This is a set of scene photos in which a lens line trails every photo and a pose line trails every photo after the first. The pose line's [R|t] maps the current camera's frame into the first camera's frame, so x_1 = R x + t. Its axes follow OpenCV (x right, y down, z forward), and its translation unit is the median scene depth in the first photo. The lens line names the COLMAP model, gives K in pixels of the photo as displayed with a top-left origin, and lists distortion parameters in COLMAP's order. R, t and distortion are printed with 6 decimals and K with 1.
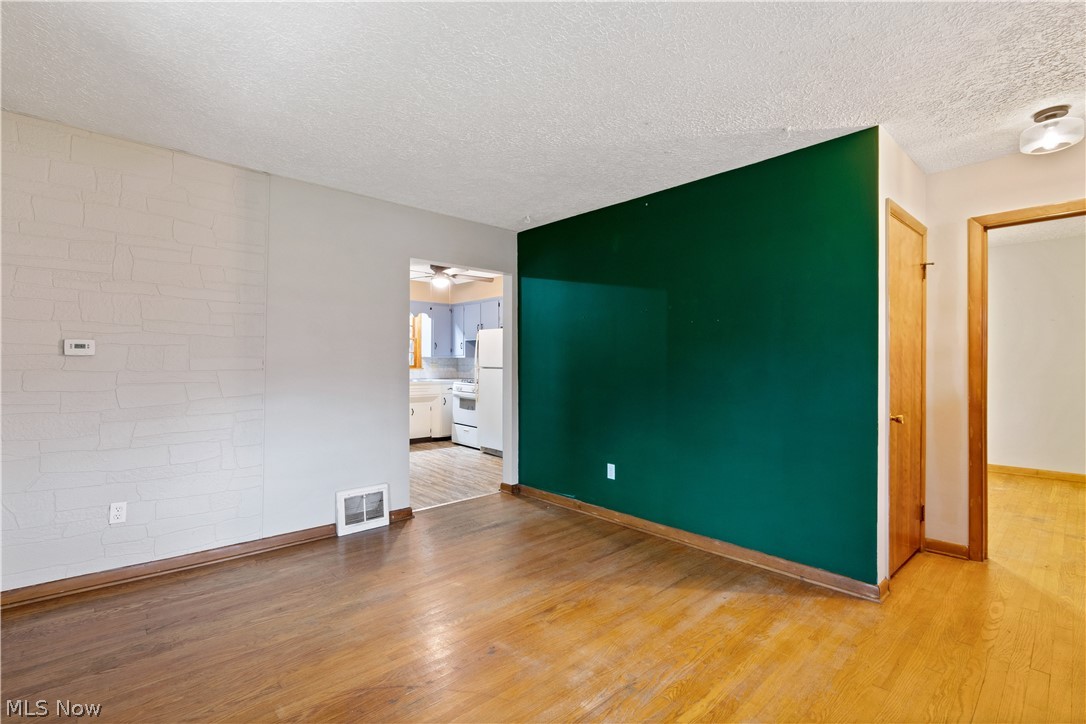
lens RADIAL K [[495.6, 0, 543.0], [0, 495.6, 362.0], [0, 0, 1]] dist [0.001051, -0.000112]
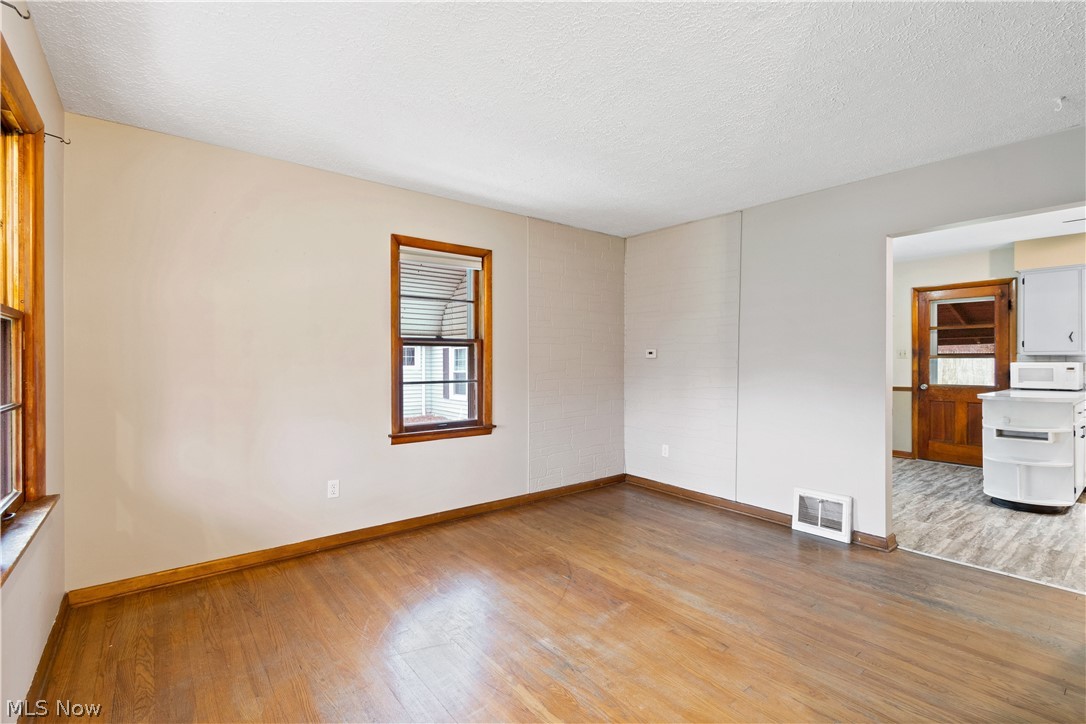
lens RADIAL K [[495.6, 0, 543.0], [0, 495.6, 362.0], [0, 0, 1]] dist [0.001051, -0.000112]
pose [[-0.076466, 0.000886, -0.997072, 0.737970], [-0.001683, 0.999998, 0.001018, -0.000137], [0.997071, 0.001756, -0.076464, 0.610478]]
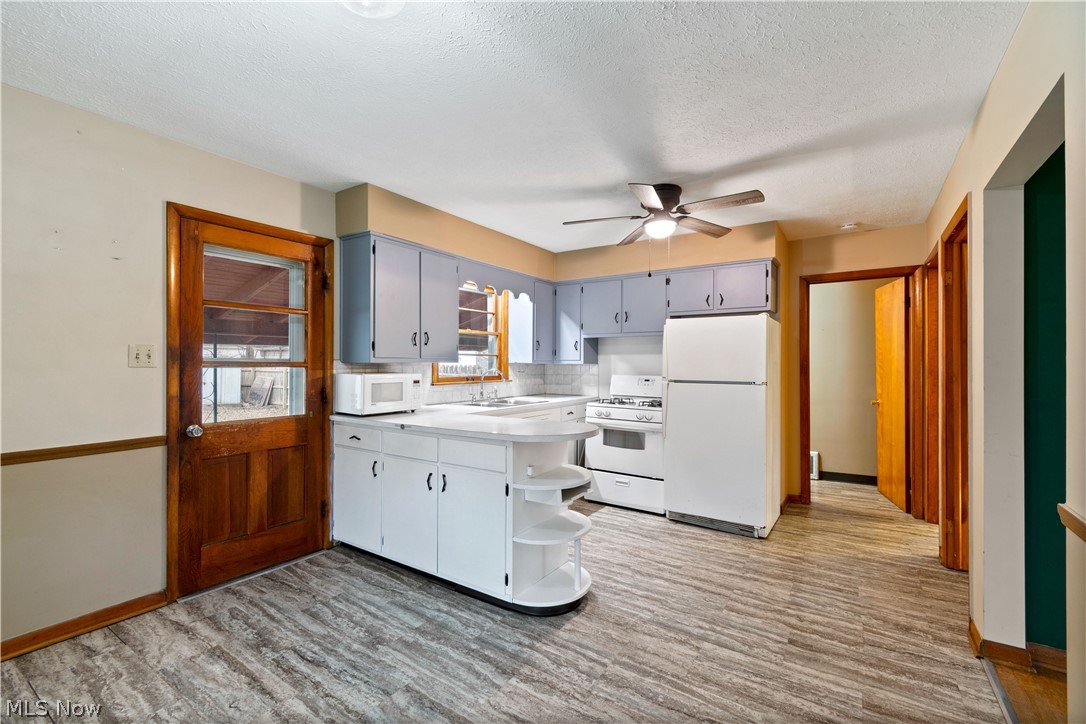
lens RADIAL K [[477.5, 0, 543.0], [0, 477.5, 362.0], [0, 0, 1]] dist [0.000295, 0.000104]
pose [[0.974167, -0.000156, 0.225831, -0.863311], [0.001675, 0.999977, -0.006537, -0.018256], [-0.225825, 0.006747, 0.974145, 0.982121]]
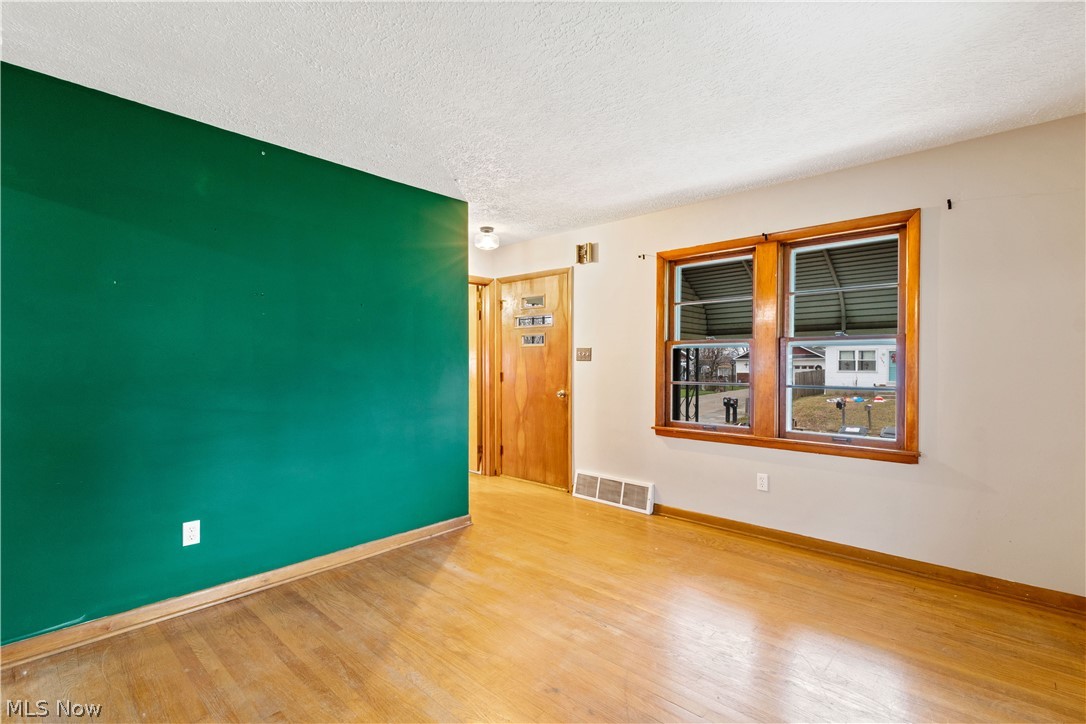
lens RADIAL K [[495.6, 0, 543.0], [0, 495.6, 362.0], [0, 0, 1]] dist [0.001051, -0.000112]
pose [[-0.074709, -0.003072, 0.997201, -0.657279], [-0.000385, 0.999995, 0.003051, -0.004985], [-0.997205, -0.000156, -0.074709, 0.722403]]
